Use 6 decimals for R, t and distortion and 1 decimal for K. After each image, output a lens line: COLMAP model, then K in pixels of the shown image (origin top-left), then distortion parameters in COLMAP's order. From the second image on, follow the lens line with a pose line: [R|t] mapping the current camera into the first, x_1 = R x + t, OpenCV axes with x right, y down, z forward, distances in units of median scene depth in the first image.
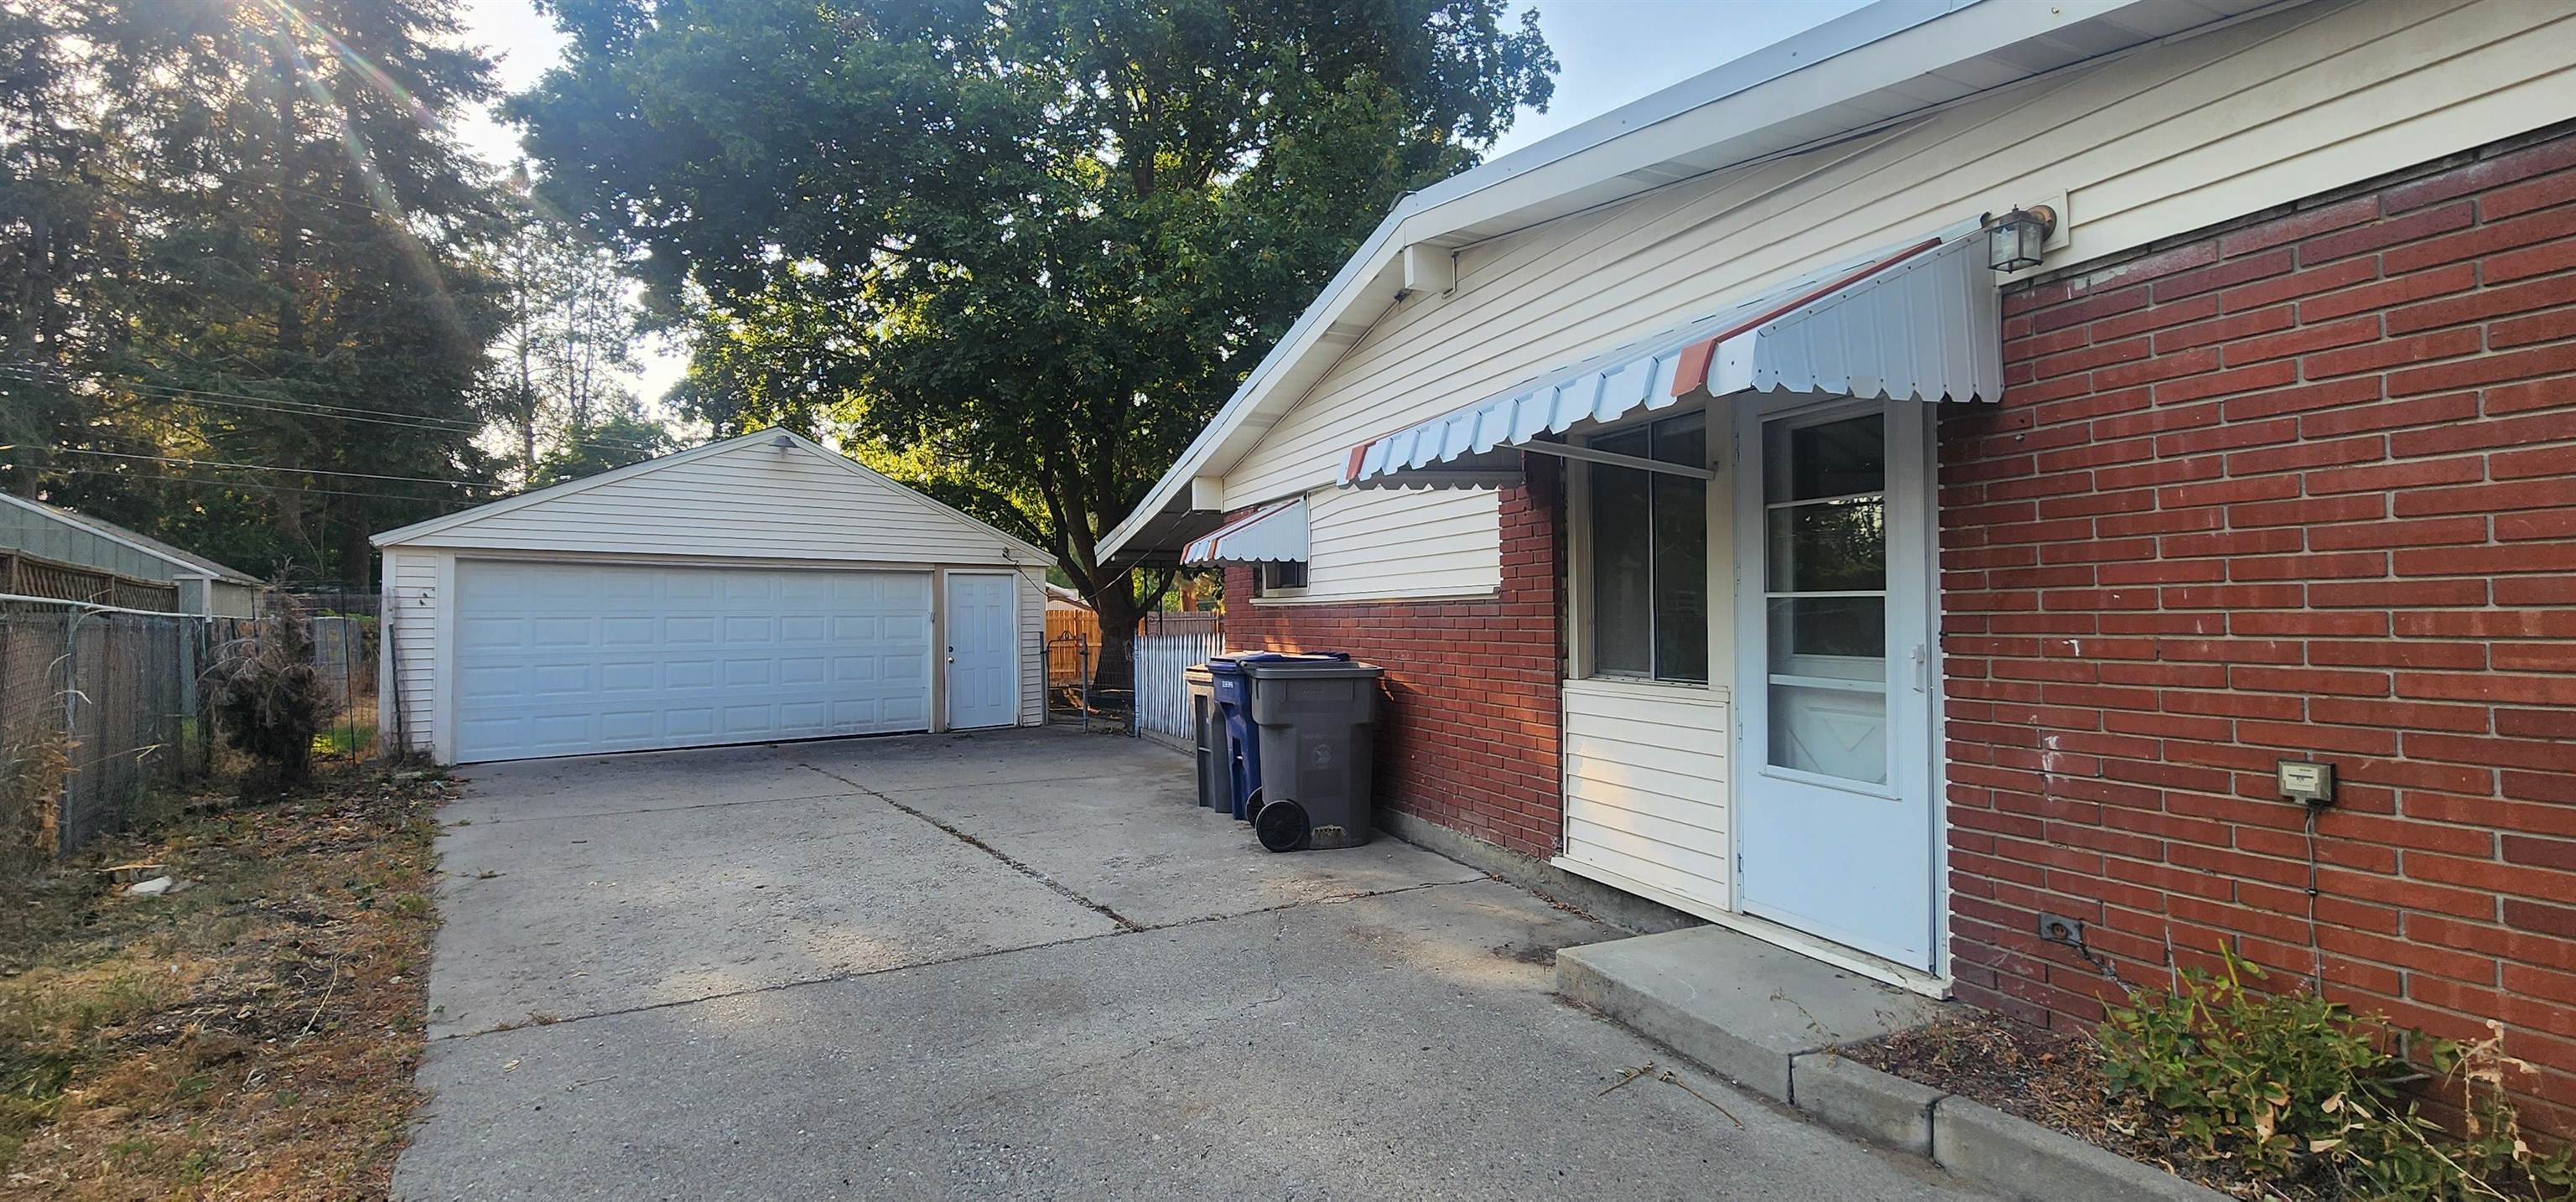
lens RADIAL K [[1064.7, 0, 1297.8], [0, 1064.7, 600.0], [0, 0, 1]] dist [0.004110, -0.000177]
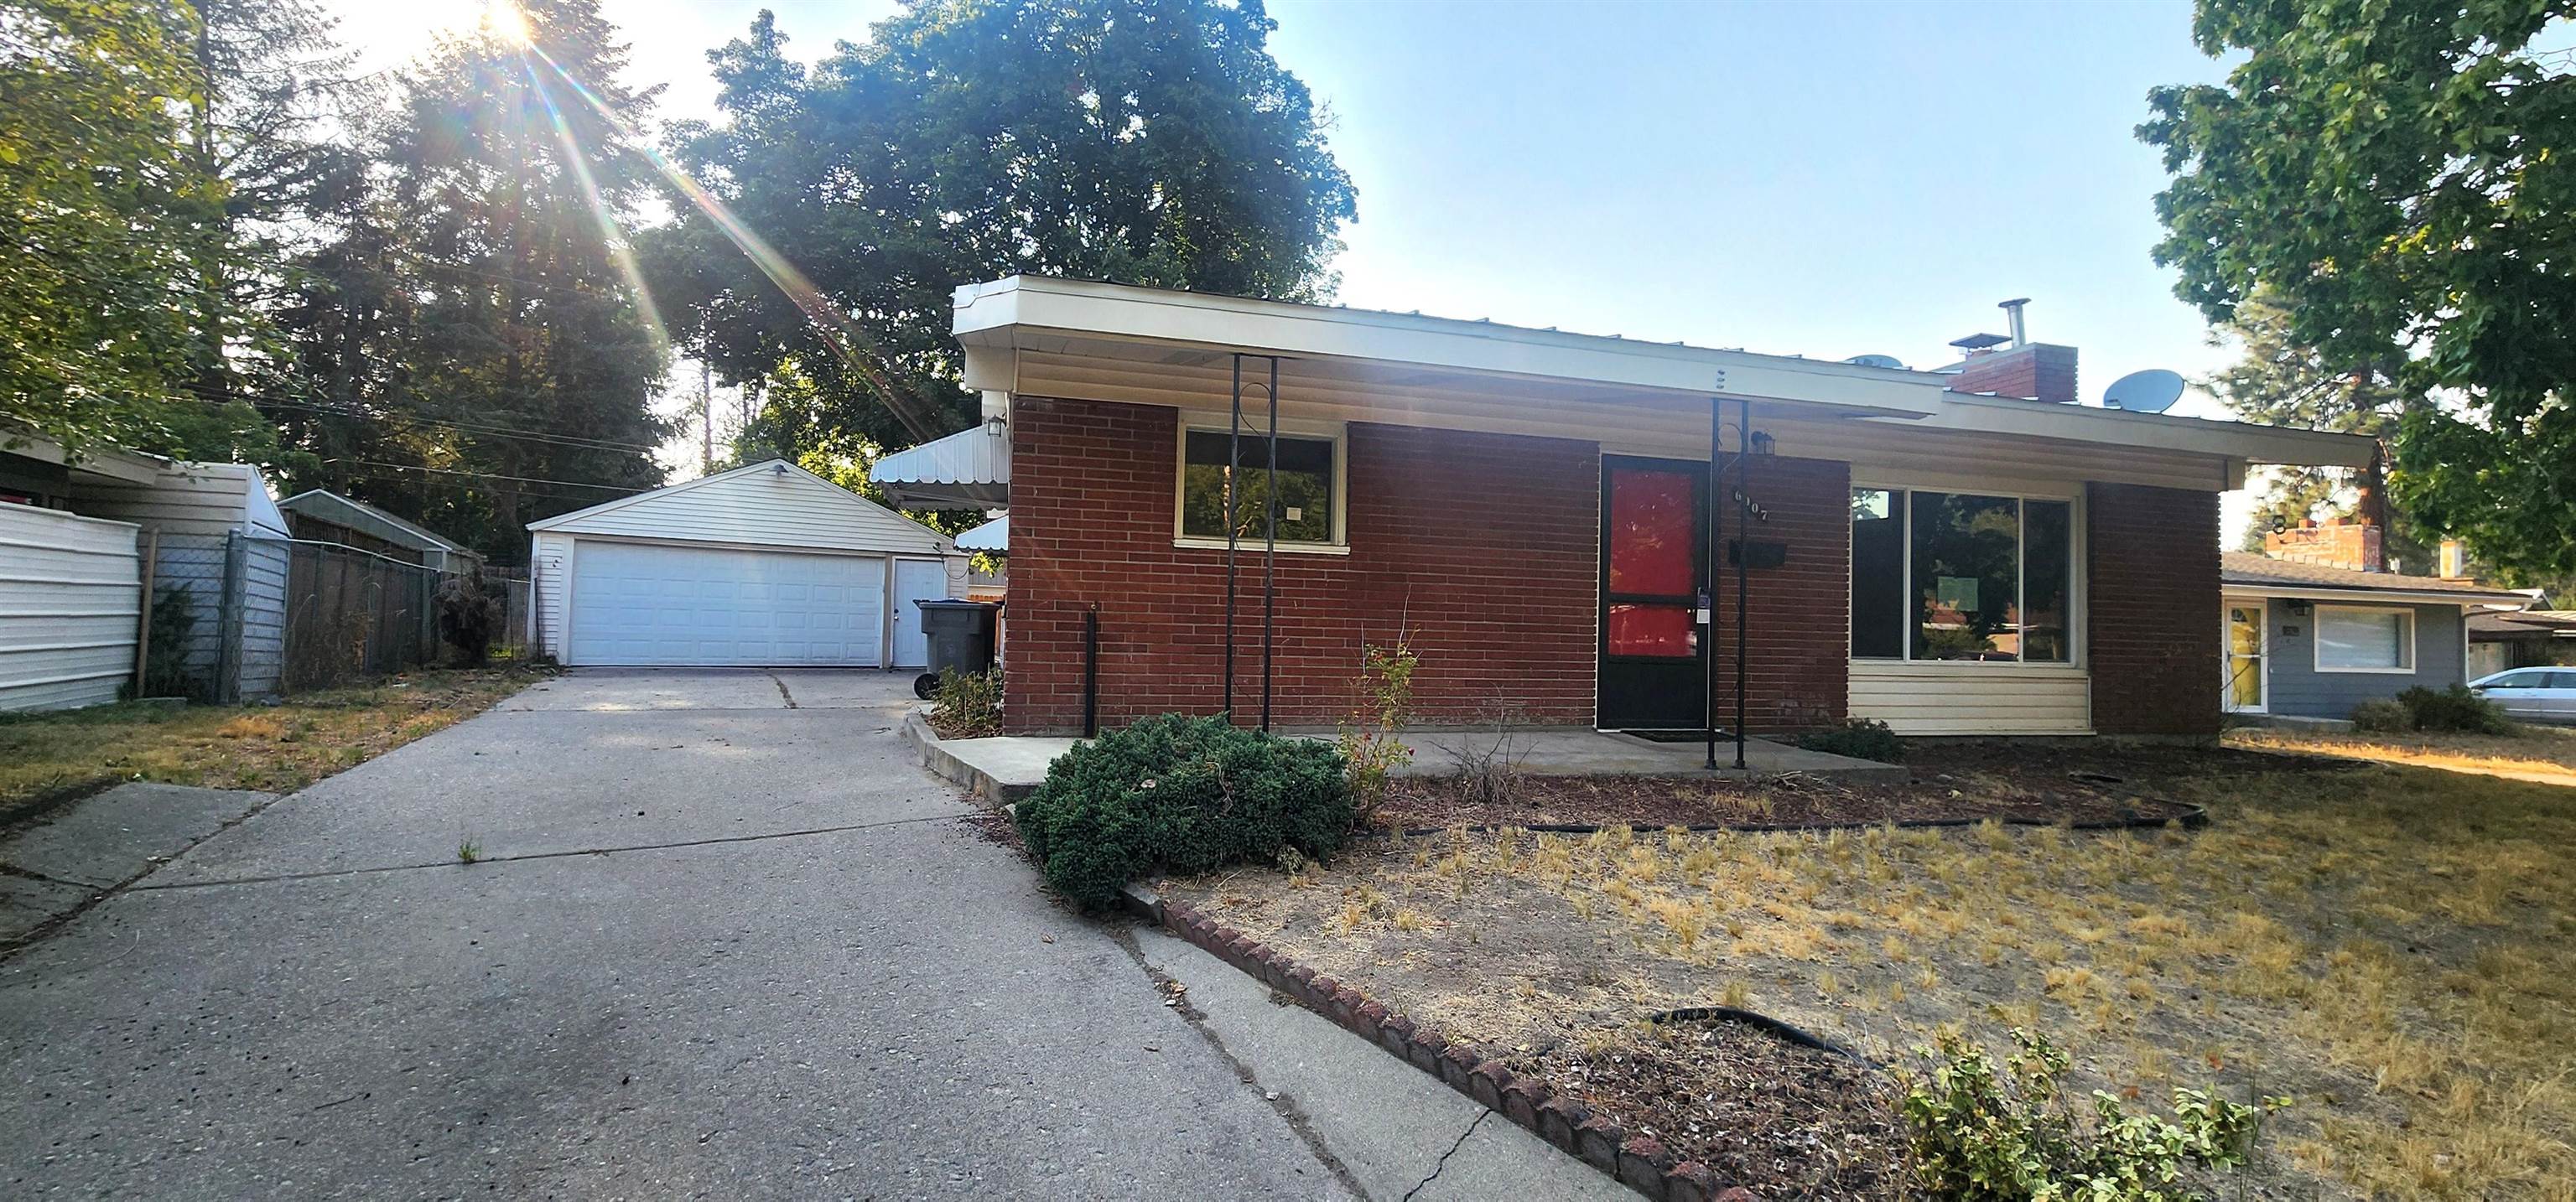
lens RADIAL K [[1064.7, 0, 1294.7], [0, 1064.7, 600.6], [0, 0, 1]] dist [0.004110, -0.000177]
pose [[0.990646, 0.028917, -0.133355, 0.347186], [-0.030169, 0.999518, -0.007374, 0.022649], [0.133078, 0.011328, 0.991041, -0.312001]]
